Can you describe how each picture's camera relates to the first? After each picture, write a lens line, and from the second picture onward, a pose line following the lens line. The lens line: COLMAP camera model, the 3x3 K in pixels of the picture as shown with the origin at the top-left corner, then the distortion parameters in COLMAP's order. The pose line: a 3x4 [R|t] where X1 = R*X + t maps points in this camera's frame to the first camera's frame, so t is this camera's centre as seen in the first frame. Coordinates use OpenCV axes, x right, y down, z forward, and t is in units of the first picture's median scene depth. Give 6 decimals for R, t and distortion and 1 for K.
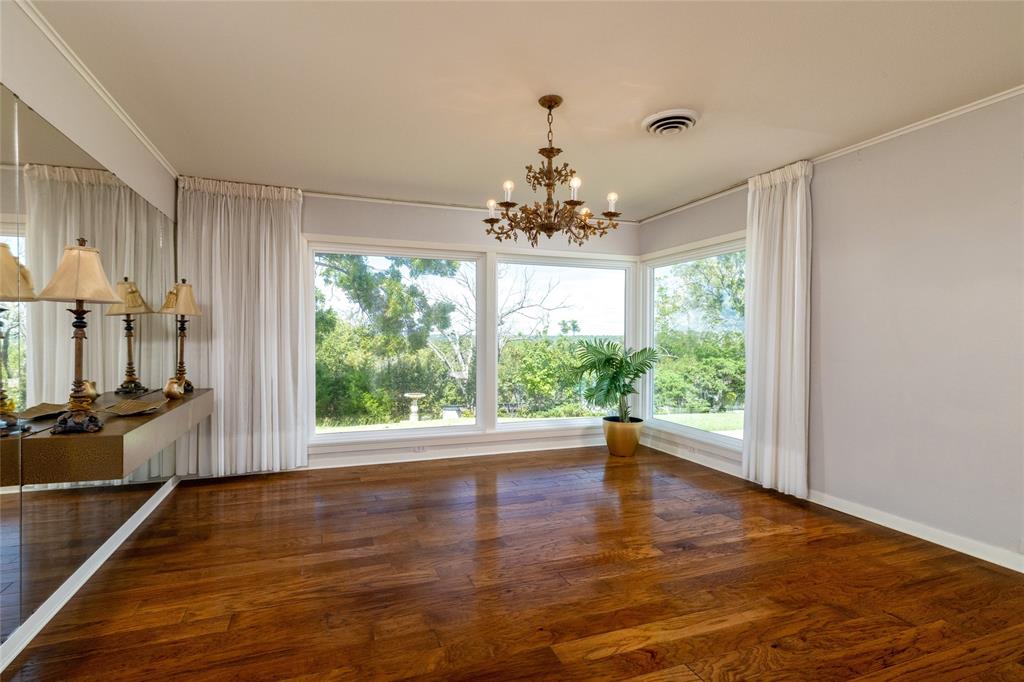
lens RADIAL K [[487.9, 0, 516.7], [0, 487.9, 337.7], [0, 0, 1]] dist [0.003612, -0.000407]
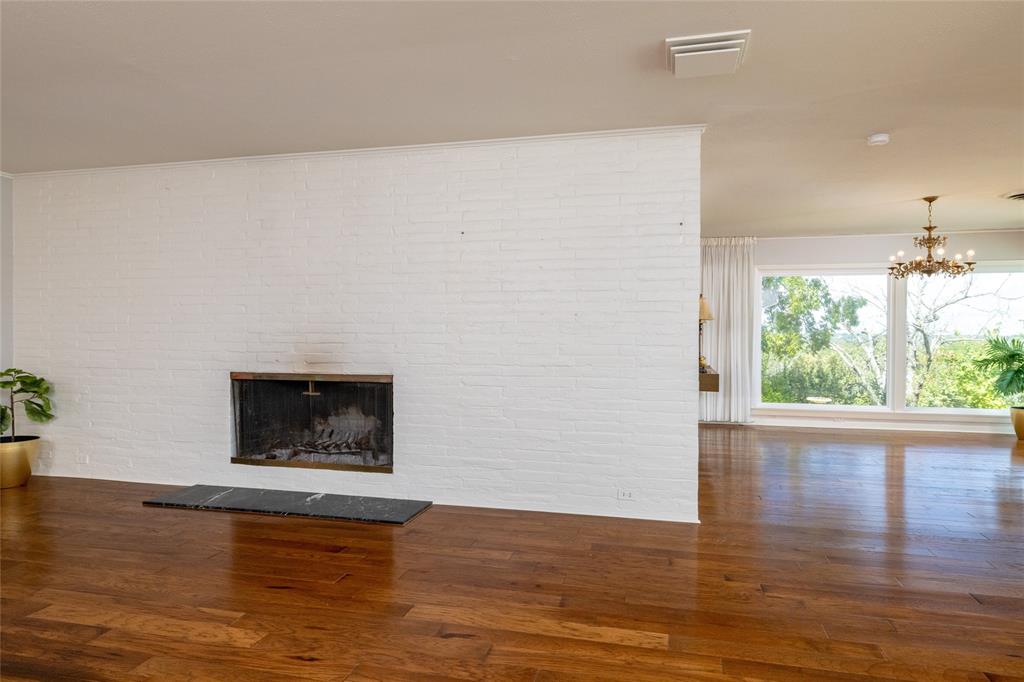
lens RADIAL K [[662.2, 0, 548.6], [0, 662.2, 339.4], [0, 0, 1]] dist [0.005918, -0.003928]
pose [[0.840543, 0.005767, -0.541714, 0.041438], [-0.004839, 0.999983, 0.003138, 0.003206], [0.541723, -0.000016, 0.840557, -0.341551]]
